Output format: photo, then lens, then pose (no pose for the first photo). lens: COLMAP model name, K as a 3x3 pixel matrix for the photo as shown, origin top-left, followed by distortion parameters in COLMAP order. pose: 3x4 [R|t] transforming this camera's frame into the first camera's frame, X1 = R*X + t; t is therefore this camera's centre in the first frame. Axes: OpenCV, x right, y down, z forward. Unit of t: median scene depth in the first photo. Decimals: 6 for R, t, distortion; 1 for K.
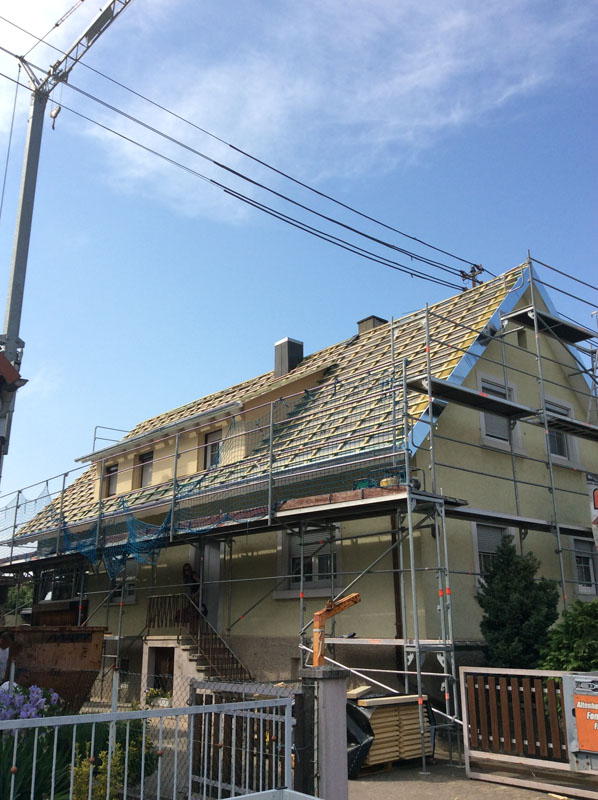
lens RADIAL K [[750.8, 0, 299.0], [0, 750.8, 400.0], [0, 0, 1]] dist [0.288993, -0.708639]
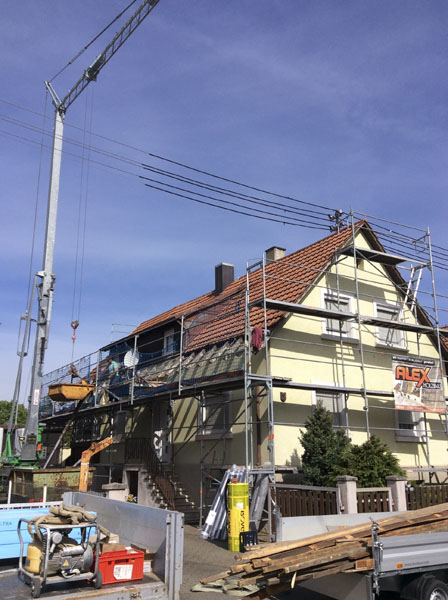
lens RADIAL K [[563.1, 0, 224.0], [0, 563.1, 300.0], [0, 0, 1]] dist [0.288993, -0.708639]
pose [[0.989166, -0.042946, -0.140378, 0.208094], [0.046487, 0.998676, 0.022041, -0.051092], [0.139245, -0.028328, 0.989853, -0.149529]]
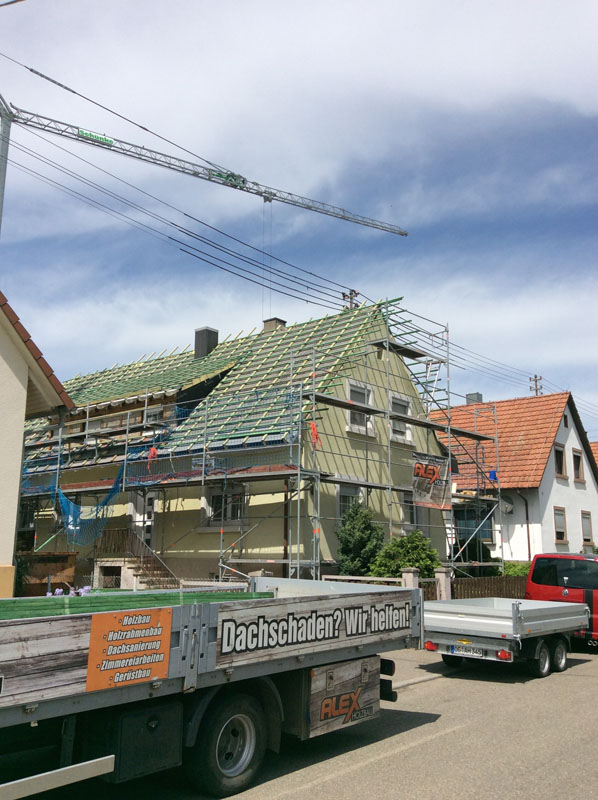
lens RADIAL K [[750.8, 0, 299.0], [0, 750.8, 400.0], [0, 0, 1]] dist [0.288993, -0.708639]
pose [[0.987851, 0.036644, 0.151019, -0.073456], [-0.050331, 0.994864, 0.087825, -0.122938], [-0.147025, -0.094359, 0.984622, -0.408611]]
